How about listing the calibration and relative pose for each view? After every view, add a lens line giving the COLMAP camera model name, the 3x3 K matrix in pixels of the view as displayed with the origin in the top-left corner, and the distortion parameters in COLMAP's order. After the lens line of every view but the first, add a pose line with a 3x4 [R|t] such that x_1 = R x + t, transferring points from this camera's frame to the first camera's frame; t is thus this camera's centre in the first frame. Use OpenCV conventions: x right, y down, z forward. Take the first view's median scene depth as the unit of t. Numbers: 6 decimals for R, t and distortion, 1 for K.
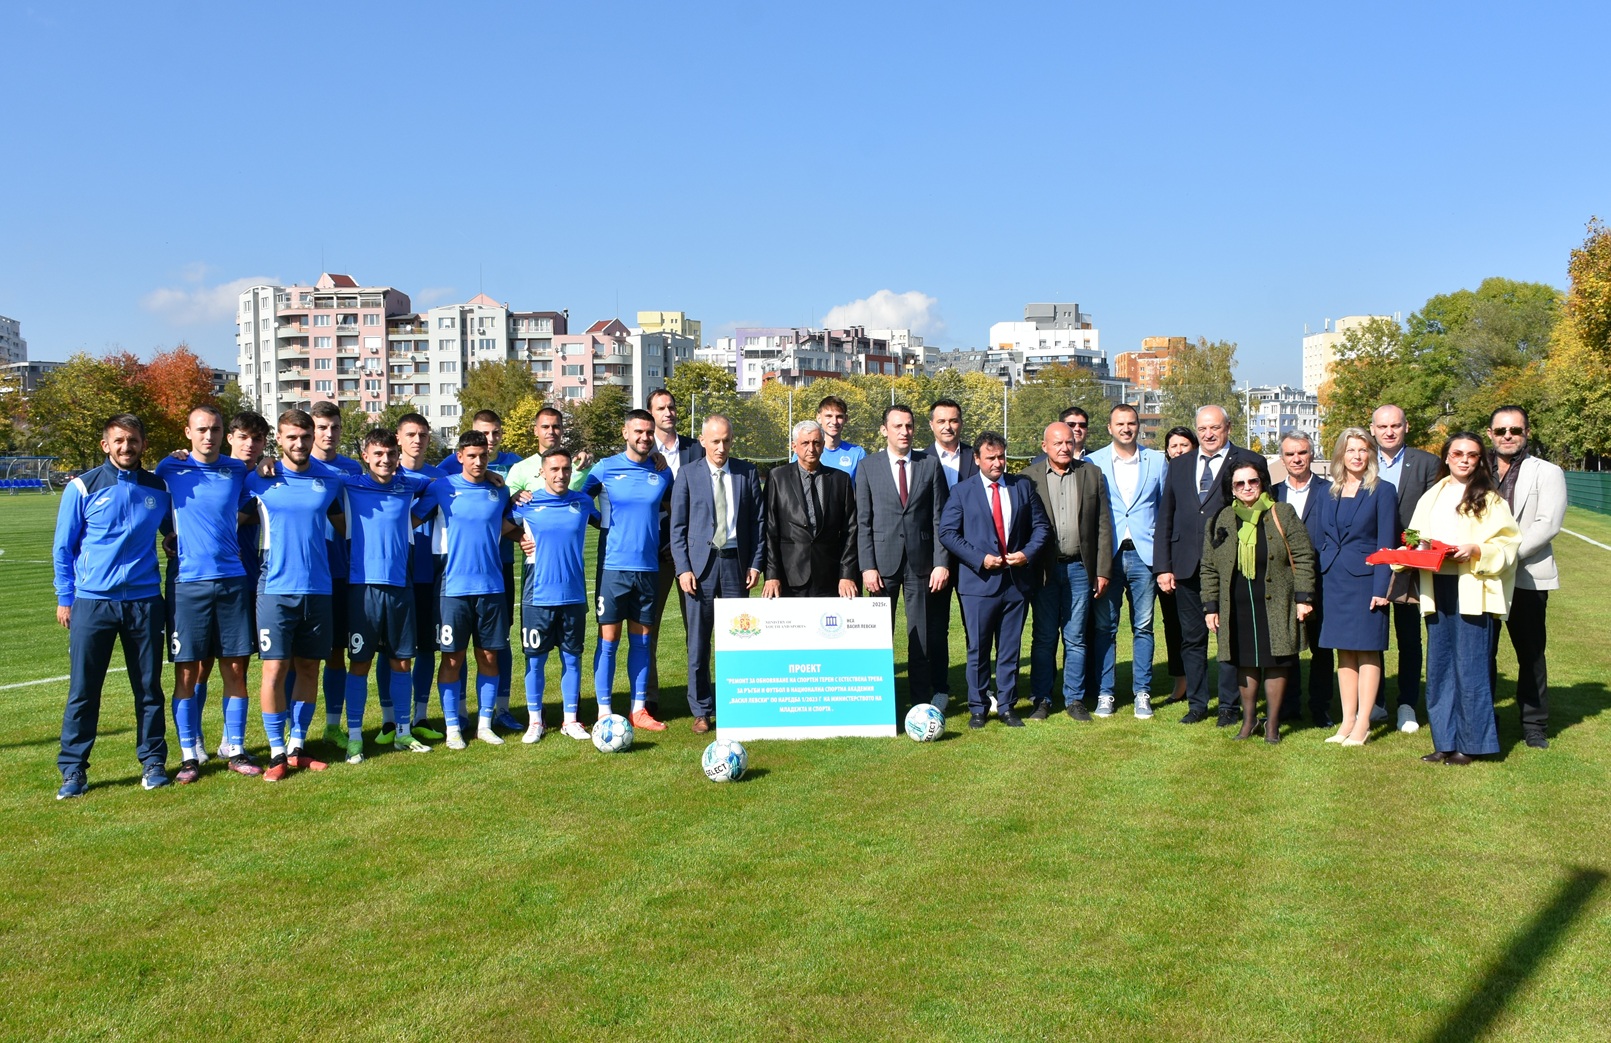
lens RADIAL K [[1401.0, 0, 775.3], [0, 1401.0, 540.2], [0, 0, 1]] dist [-0.029444, 0.026411]
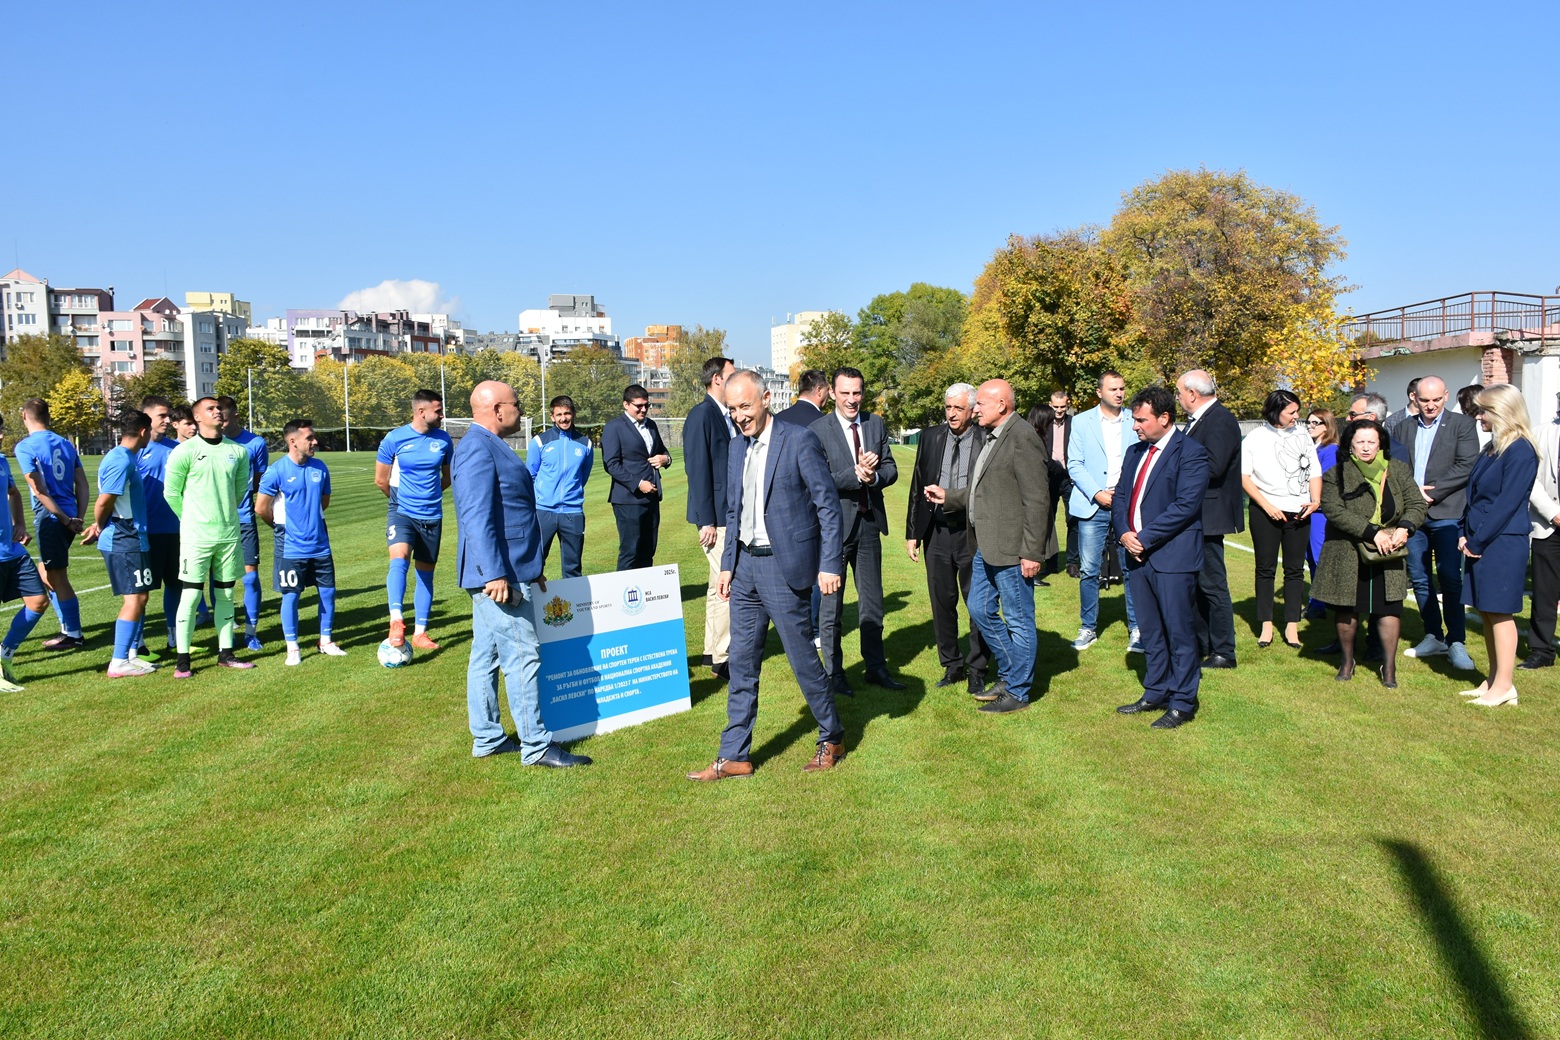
lens RADIAL K [[1184.0, 0, 768.3], [0, 1184.0, 516.6], [0, 0, 1]] dist [-0.019904, -0.000017]
pose [[0.936901, -0.035225, 0.347816, -0.003090], [0.029028, 0.999314, 0.023015, -0.000619], [-0.348388, -0.011466, 0.937280, 0.012328]]
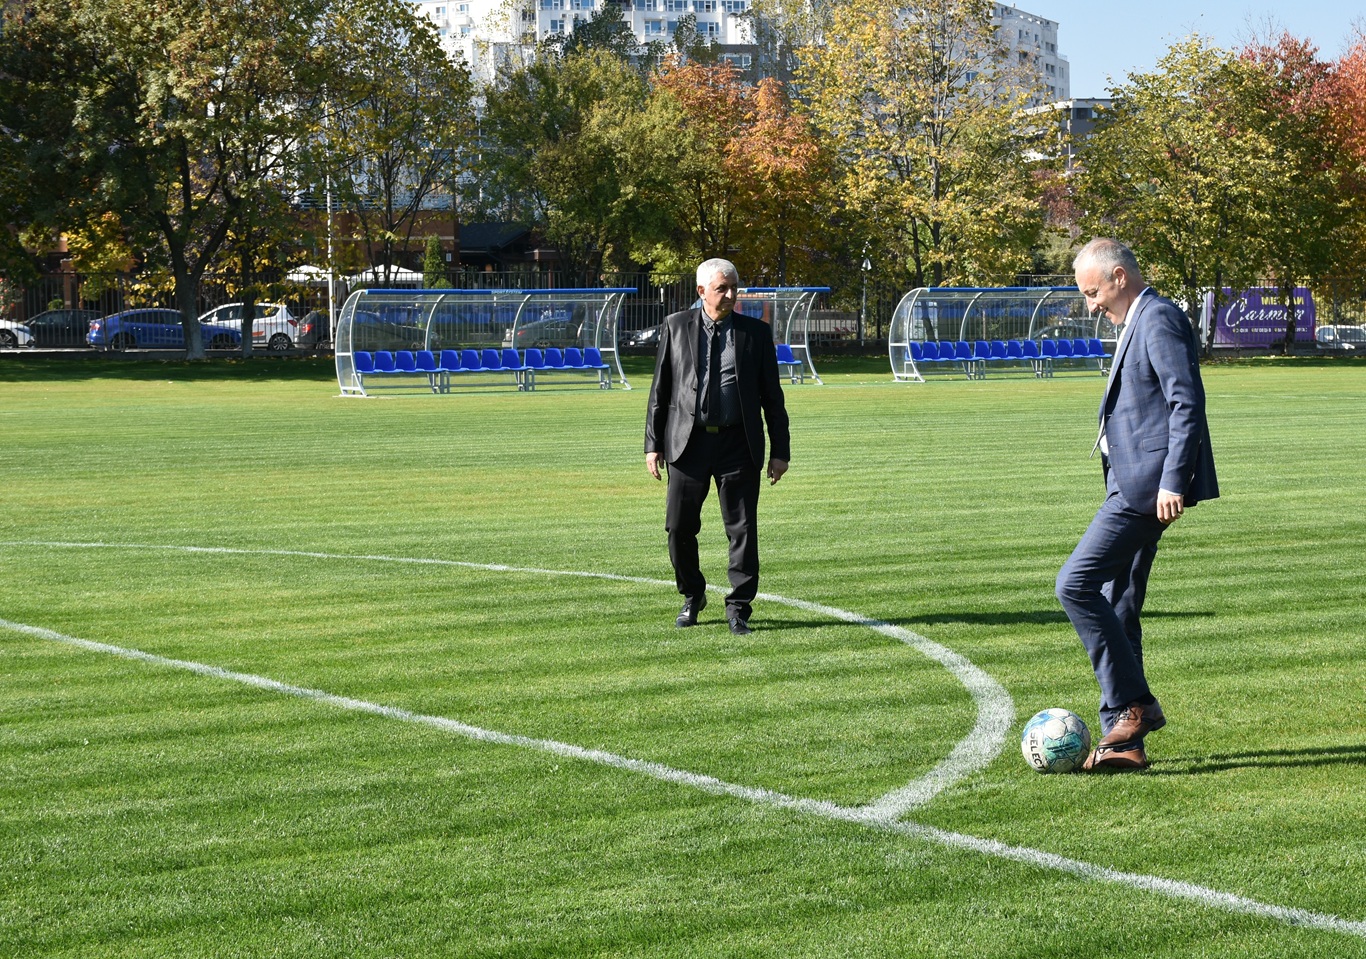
lens RADIAL K [[3045.7, 0, 684.9], [0, 3045.7, 478.3], [0, 0, 1]] dist [-0.108389, 0.000000]
pose [[0.816005, 0.026847, -0.577421, -0.049293], [-0.025266, 0.999623, 0.010772, -0.004269], [0.577492, 0.005799, 0.816376, 0.089071]]
